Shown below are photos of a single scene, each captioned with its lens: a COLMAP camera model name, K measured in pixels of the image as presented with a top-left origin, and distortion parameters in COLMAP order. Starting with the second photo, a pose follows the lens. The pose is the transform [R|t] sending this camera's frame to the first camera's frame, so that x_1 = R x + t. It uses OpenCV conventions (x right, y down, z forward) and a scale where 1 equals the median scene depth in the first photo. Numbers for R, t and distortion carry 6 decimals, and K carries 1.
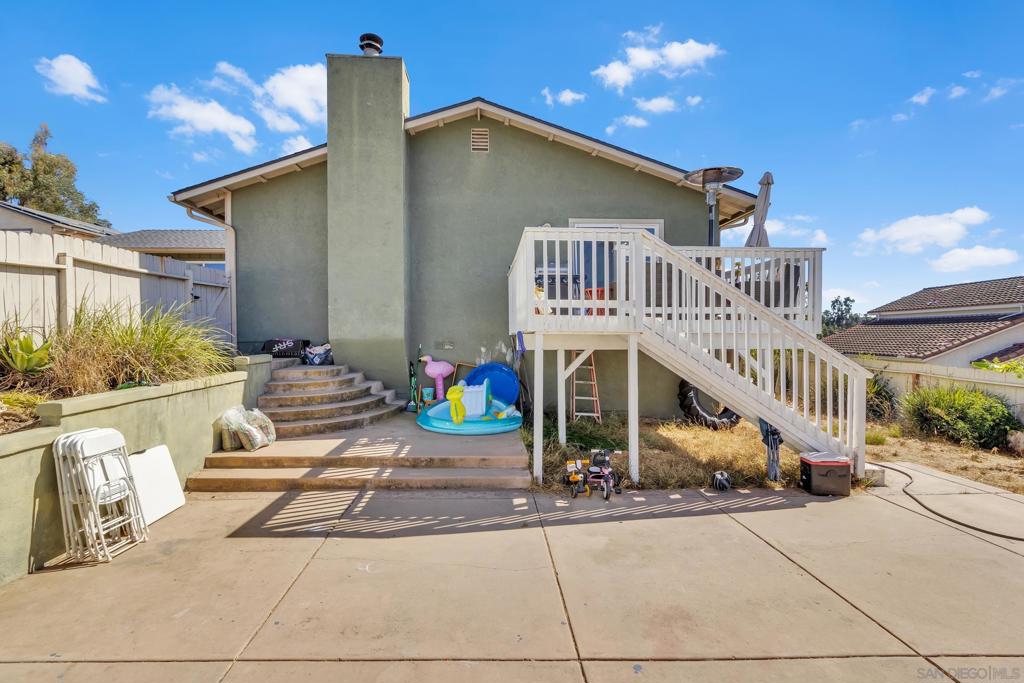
lens RADIAL K [[493.3, 0, 512.0], [0, 493.3, 341.5], [0, 0, 1]] dist [0.009841, -0.000133]
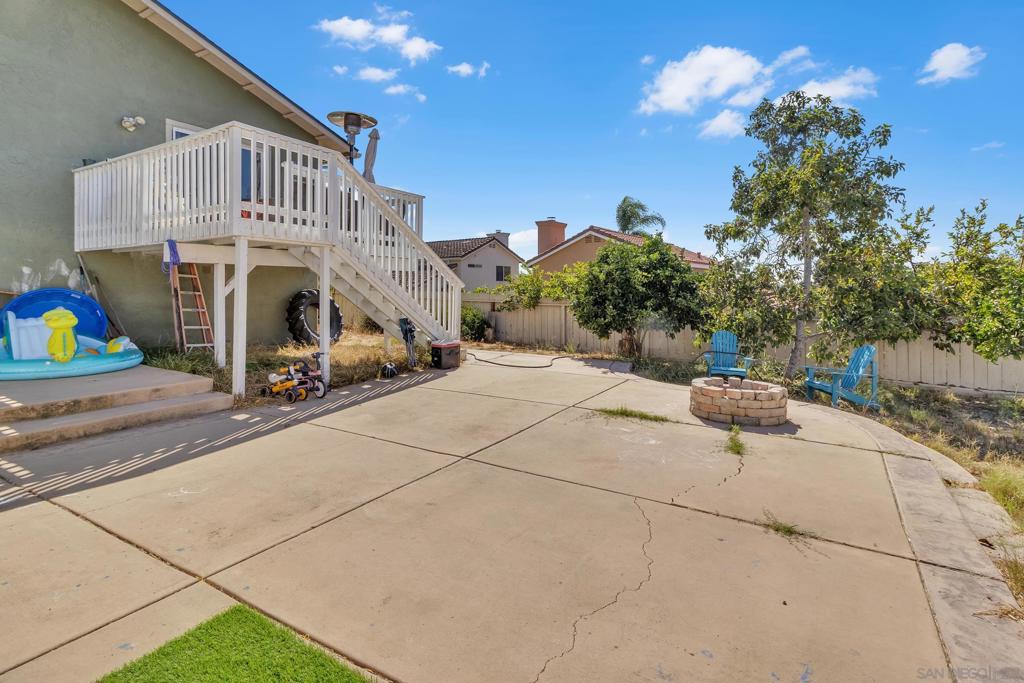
lens RADIAL K [[503.6, 0, 512.1], [0, 503.6, 282.8], [0, 0, 1]] dist [-0.000635, -0.000227]
pose [[0.549472, 0.003987, 0.835502, -0.427000], [0.015984, 0.999755, -0.015283, 0.087021], [-0.835359, 0.021753, 0.549274, 0.062498]]
